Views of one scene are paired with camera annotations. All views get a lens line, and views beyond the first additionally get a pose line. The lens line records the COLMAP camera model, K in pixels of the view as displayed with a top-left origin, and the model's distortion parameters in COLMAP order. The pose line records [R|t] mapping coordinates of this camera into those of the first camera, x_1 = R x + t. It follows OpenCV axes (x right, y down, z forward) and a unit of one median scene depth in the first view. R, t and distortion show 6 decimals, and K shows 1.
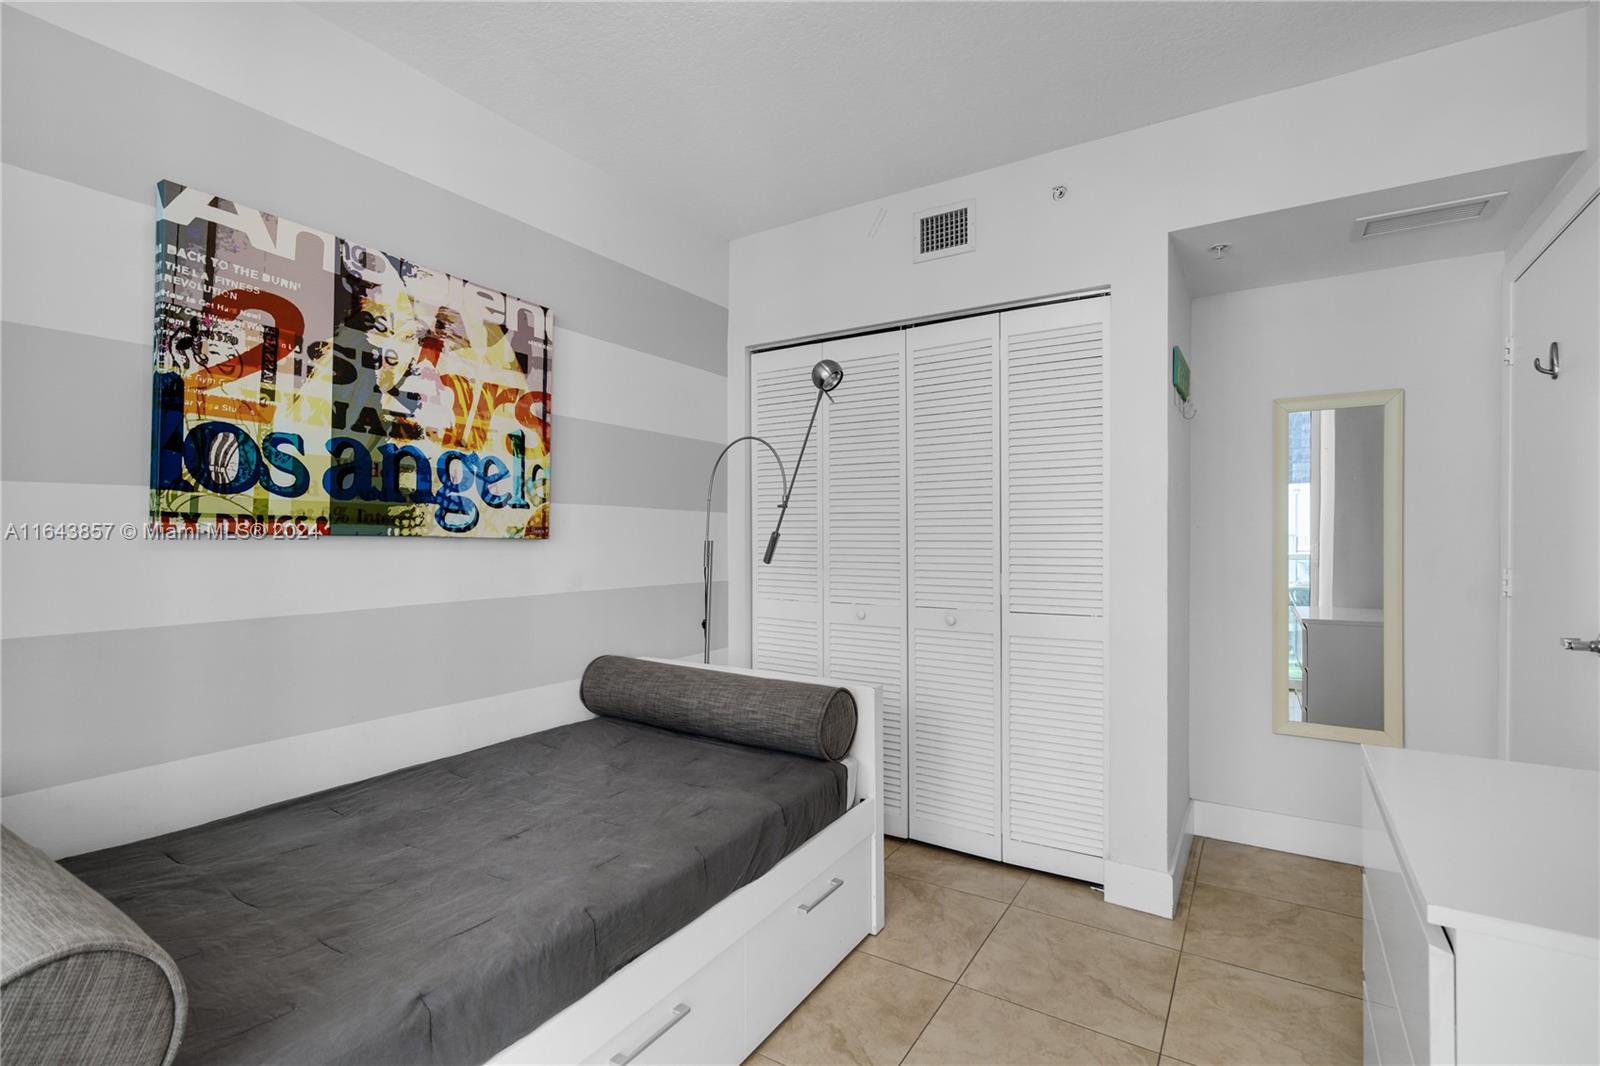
lens RADIAL K [[739.1, 0, 819.2], [0, 739.1, 533.6], [0, 0, 1]] dist [0.000622, 0.000464]
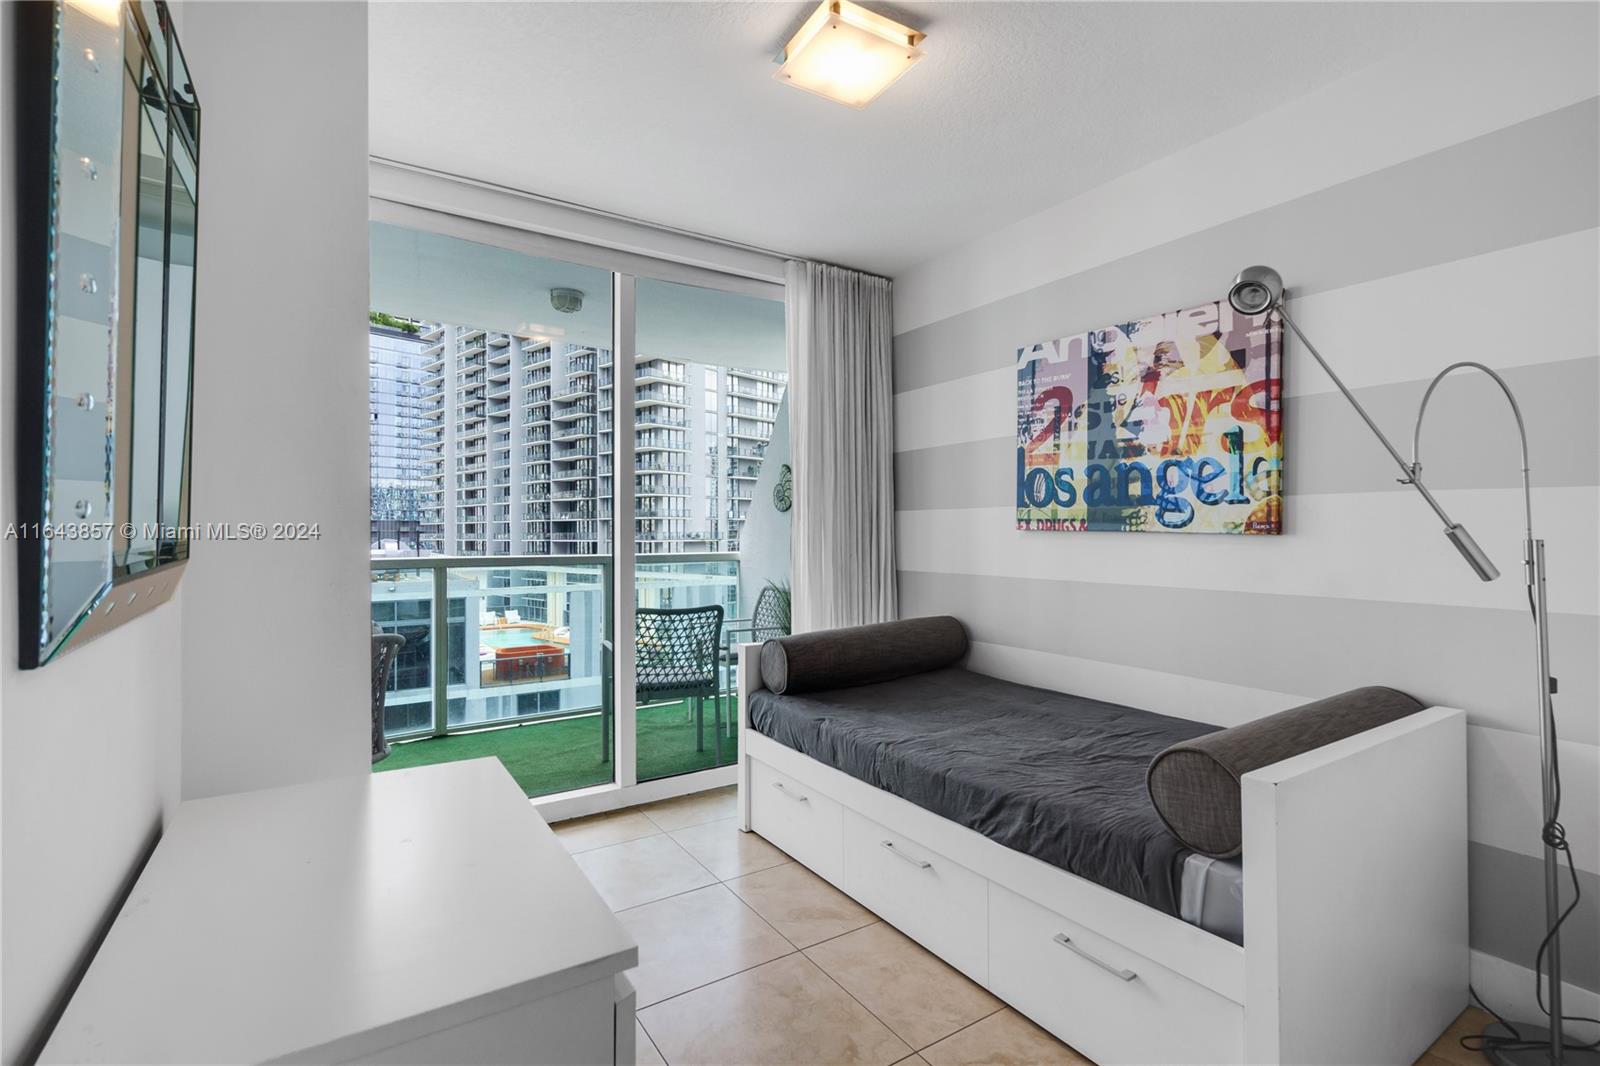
lens RADIAL K [[734.9, 0, 793.9], [0, 734.9, 537.6], [0, 0, 1]] dist [-0.000899, 0.000360]
pose [[-0.438620, 0.004622, -0.898661, 0.853514], [-0.000480, 0.999985, 0.005377, 0.007468], [0.898672, 0.002790, -0.438612, 1.001764]]
